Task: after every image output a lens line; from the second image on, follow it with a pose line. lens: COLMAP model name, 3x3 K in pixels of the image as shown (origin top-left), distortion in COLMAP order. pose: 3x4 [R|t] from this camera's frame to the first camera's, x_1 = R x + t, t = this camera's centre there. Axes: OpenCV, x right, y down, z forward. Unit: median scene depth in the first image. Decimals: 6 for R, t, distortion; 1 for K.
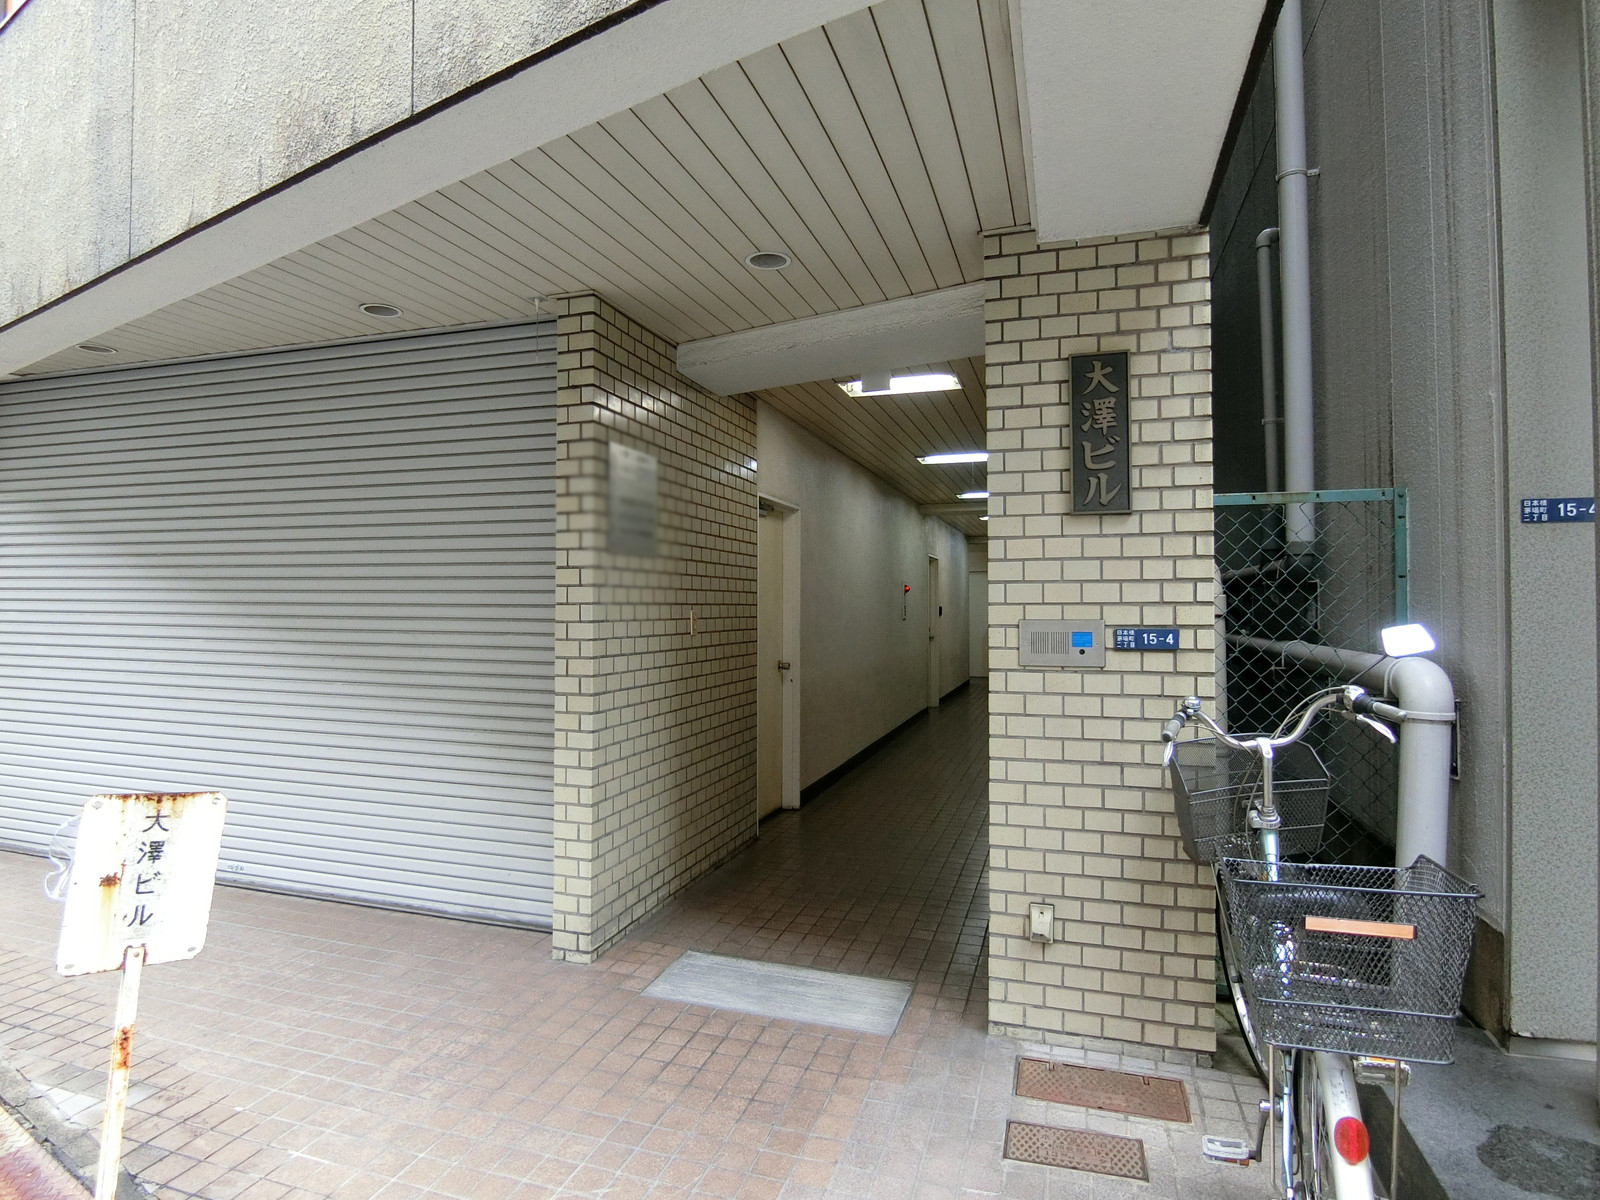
lens RADIAL K [[874.7, 0, 797.5], [0, 874.7, 597.9], [0, 0, 1]] dist [-0.003300, -0.000589]
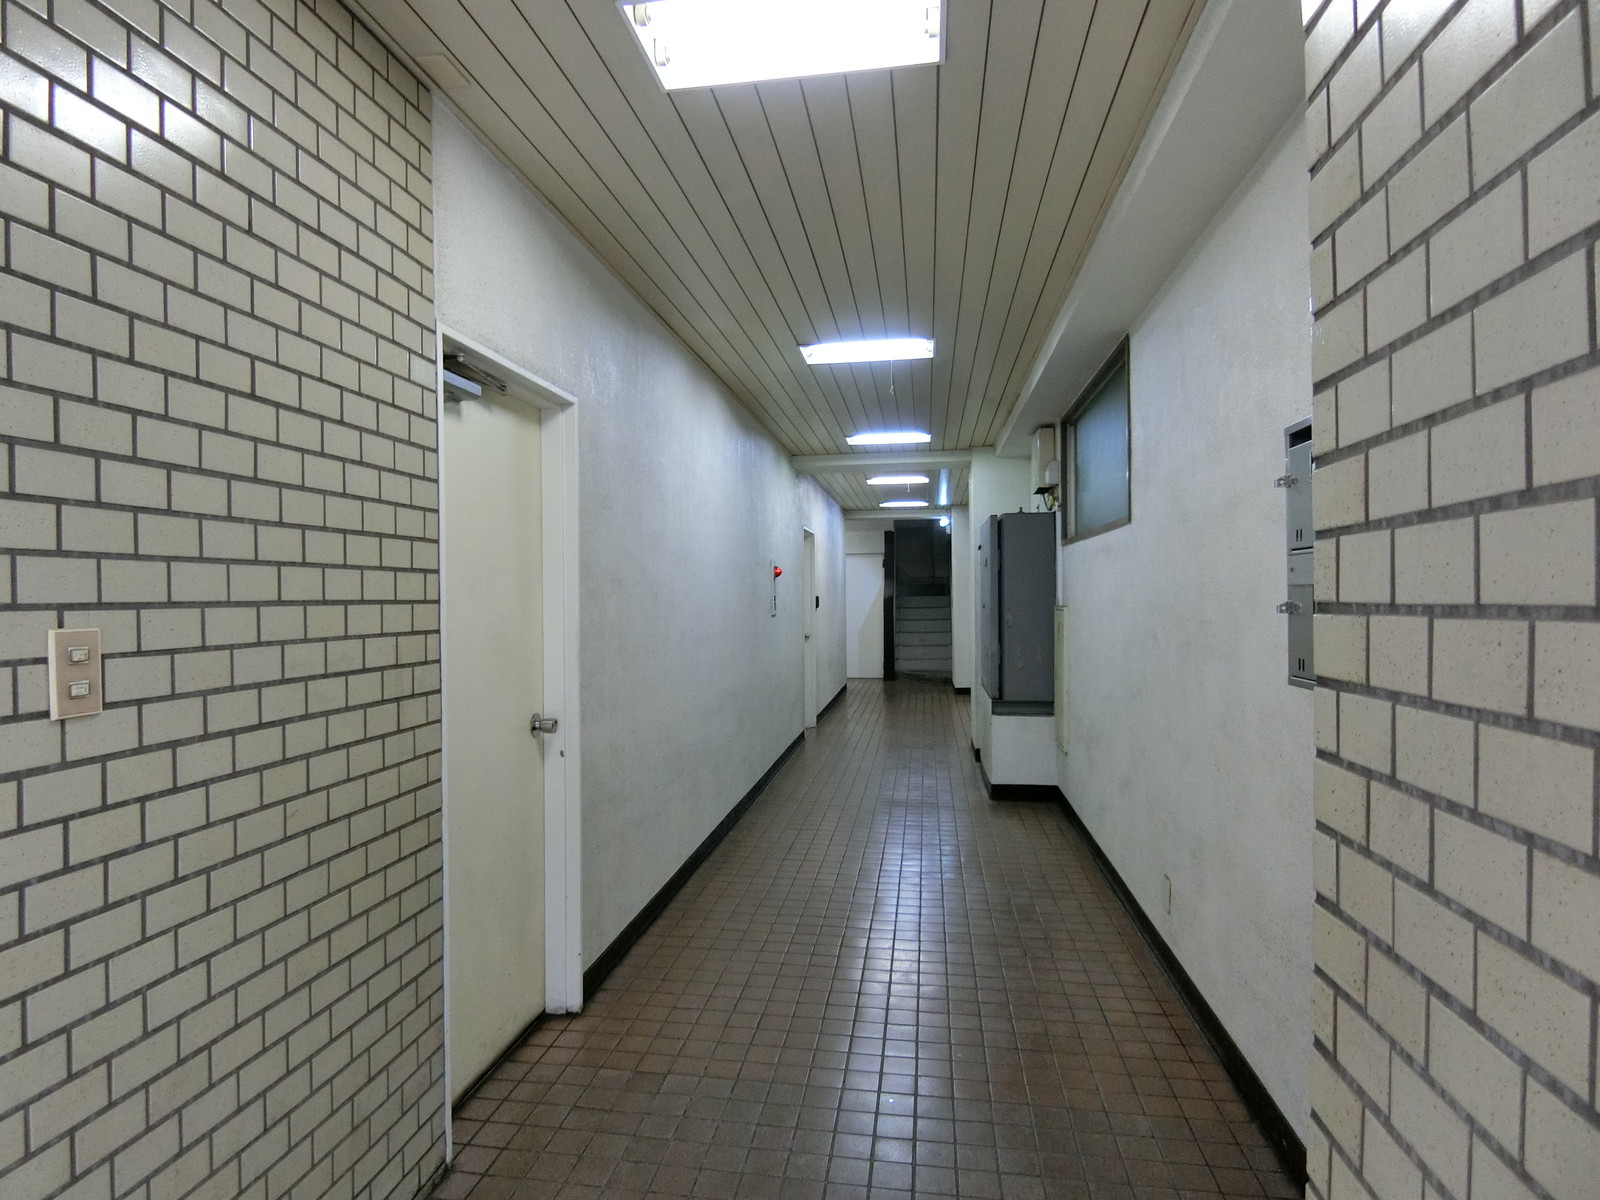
lens RADIAL K [[874.7, 0, 799.6], [0, 874.7, 601.3], [0, 0, 1]] dist [-0.003300, -0.000589]
pose [[0.986456, -0.010064, 0.163719, 0.037223], [0.007283, 0.999819, 0.017579, 0.001617], [-0.163866, -0.016149, 0.986350, 0.410479]]
